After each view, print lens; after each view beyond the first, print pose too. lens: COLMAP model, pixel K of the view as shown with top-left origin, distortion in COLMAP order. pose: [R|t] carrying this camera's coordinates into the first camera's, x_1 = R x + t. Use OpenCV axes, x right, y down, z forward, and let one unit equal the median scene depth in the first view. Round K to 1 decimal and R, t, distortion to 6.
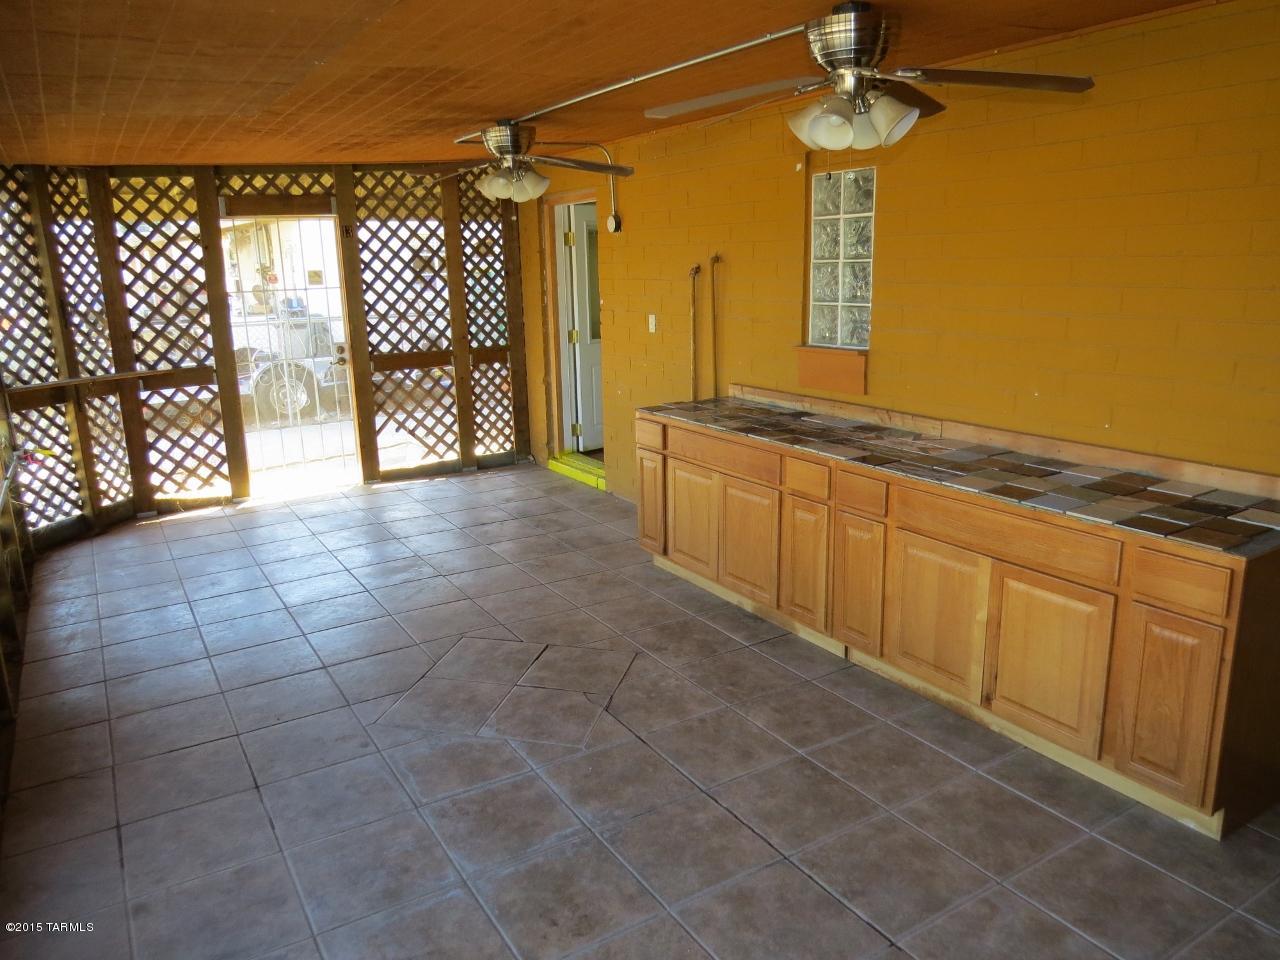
lens RADIAL K [[914.5, 0, 628.3], [0, 914.5, 485.3], [0, 0, 1]] dist [-0.033638, 0.012551]
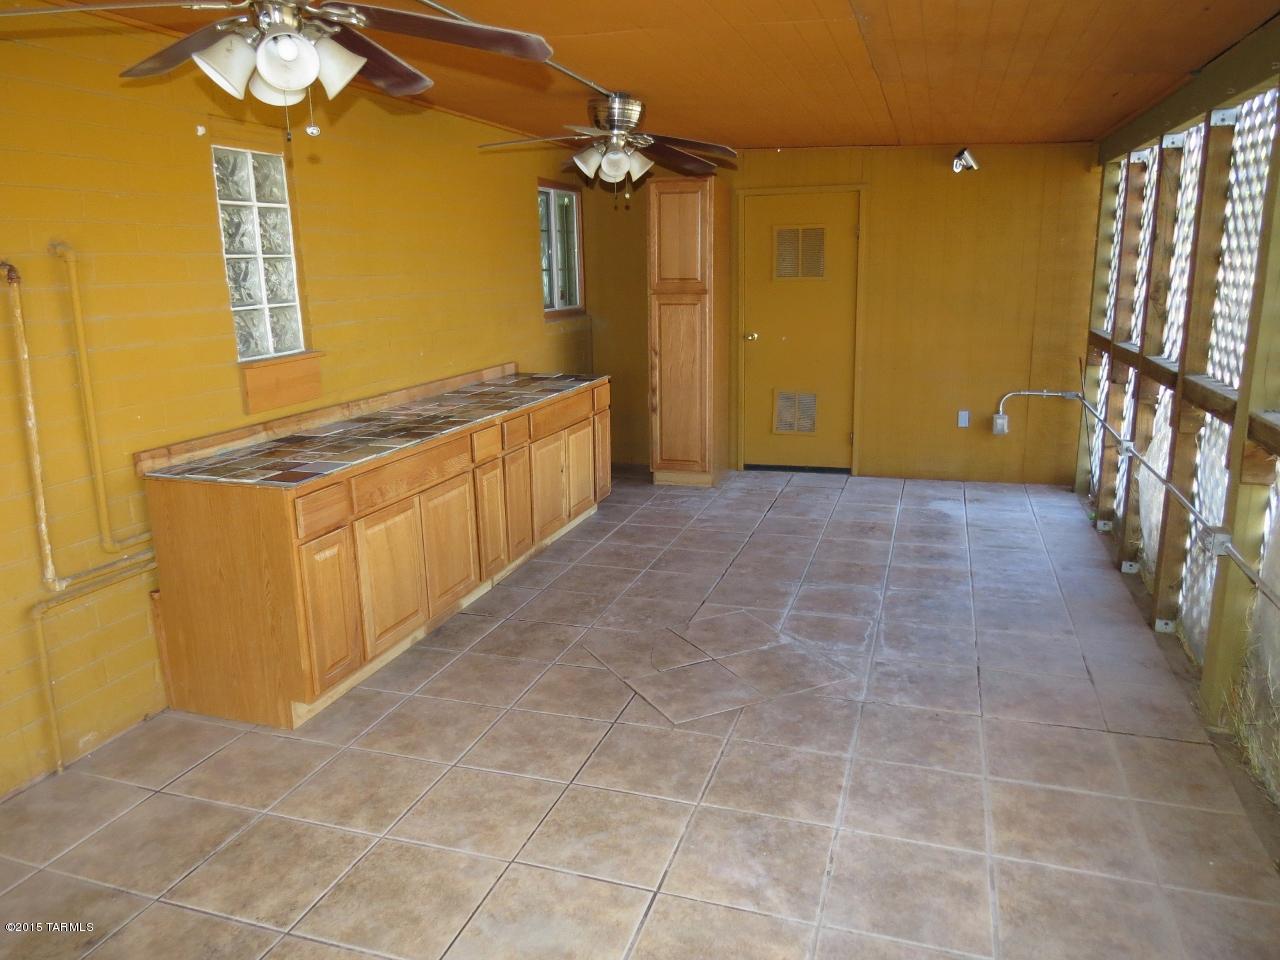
lens RADIAL K [[914.5, 0, 643.7], [0, 914.5, 485.7], [0, 0, 1]] dist [-0.033638, 0.012551]
pose [[-0.656815, -0.146264, 0.739730, -0.880276], [0.210803, 0.906276, 0.366369, -0.379294], [-0.723986, 0.396574, -0.564422, 1.724113]]
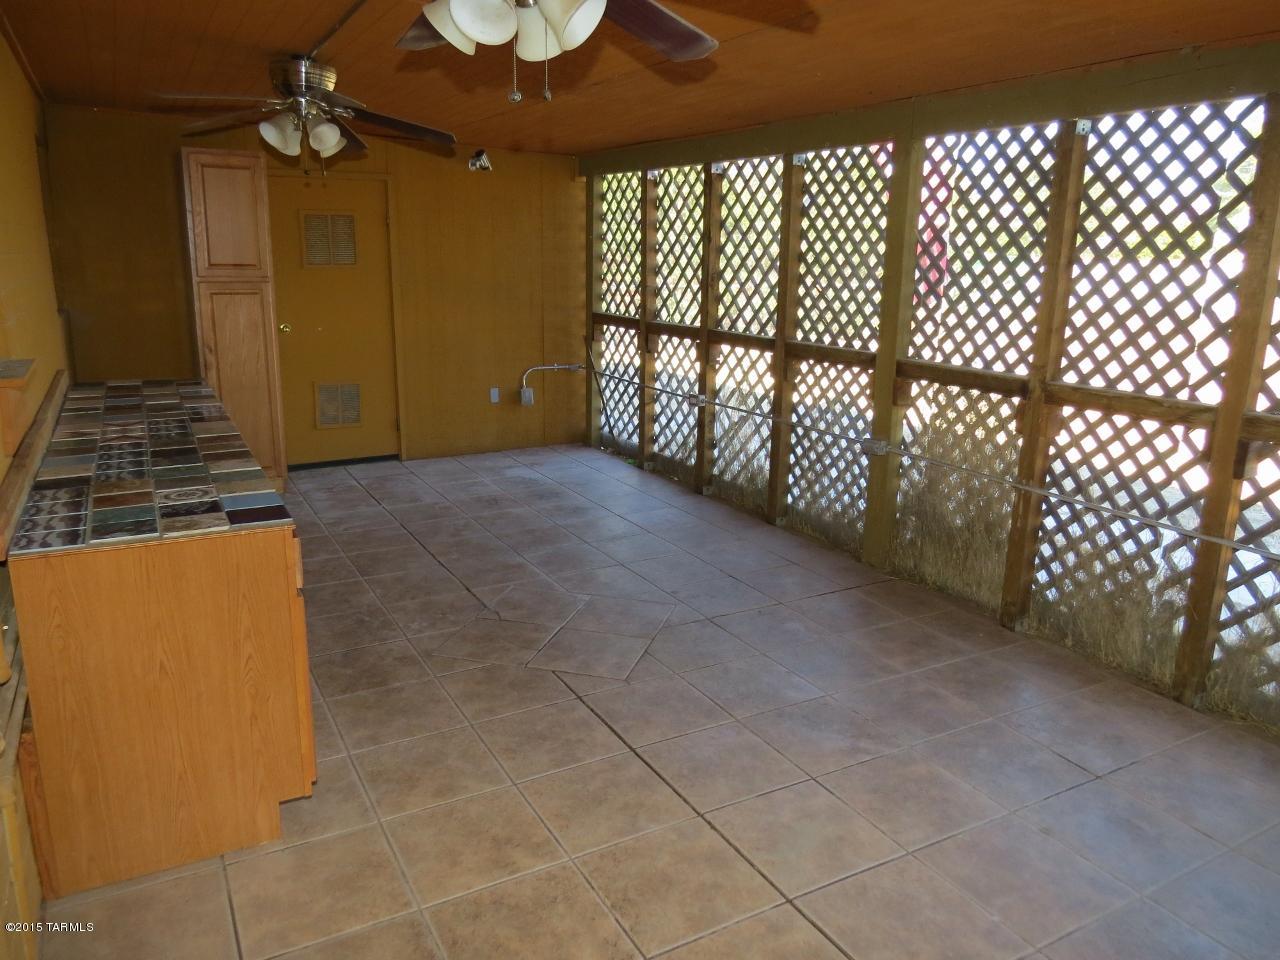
lens RADIAL K [[914.5, 0, 646.9], [0, 914.5, 474.7], [0, 0, 1]] dist [-0.033638, 0.012551]
pose [[-0.999654, -0.001357, 0.026287, -0.279153], [0.010919, 0.887327, 0.461011, -0.477143], [-0.023951, 0.461138, -0.887005, 2.070220]]
